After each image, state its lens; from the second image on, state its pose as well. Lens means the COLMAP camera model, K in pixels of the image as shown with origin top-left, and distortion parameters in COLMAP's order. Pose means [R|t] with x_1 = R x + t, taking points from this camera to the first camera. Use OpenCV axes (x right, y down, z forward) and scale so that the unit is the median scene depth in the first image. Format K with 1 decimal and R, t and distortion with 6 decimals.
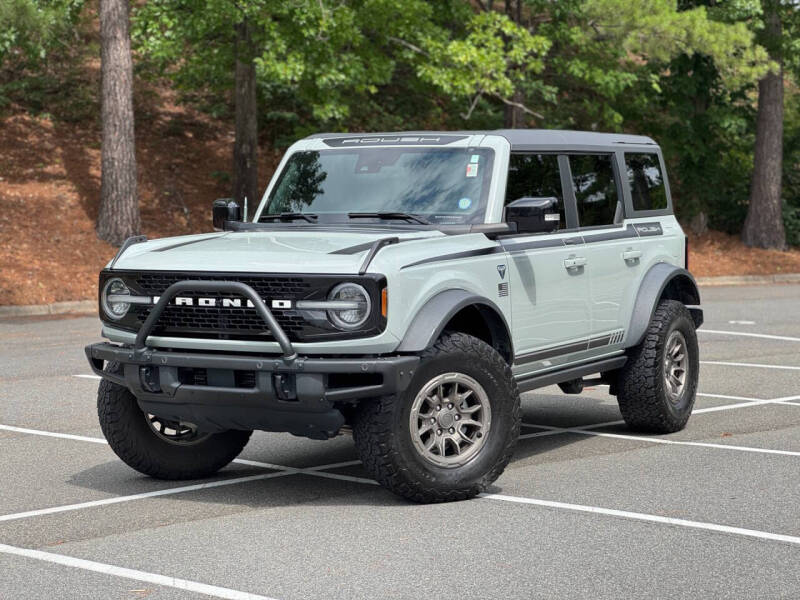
lens RADIAL K [[1792.7, 0, 400.0], [0, 1792.7, 300.0], [0, 0, 1]] dist [0.244423, 0.208712]
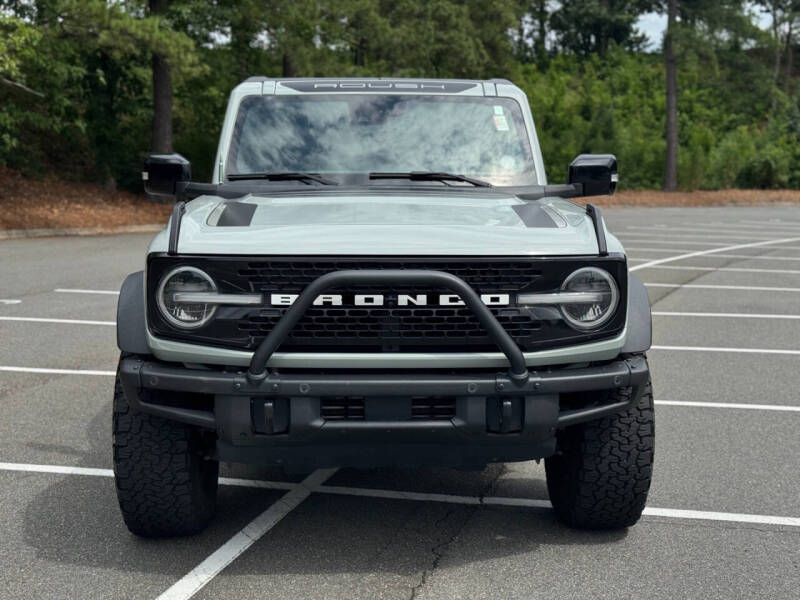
lens RADIAL K [[1119.9, 0, 400.0], [0, 1119.9, 300.0], [0, 0, 1]] dist [0.223022, -0.477237]
pose [[0.861678, -0.053400, 0.504638, -0.312572], [0.024002, 0.997624, 0.064583, -0.026248], [-0.506887, -0.043537, 0.860912, 0.618262]]
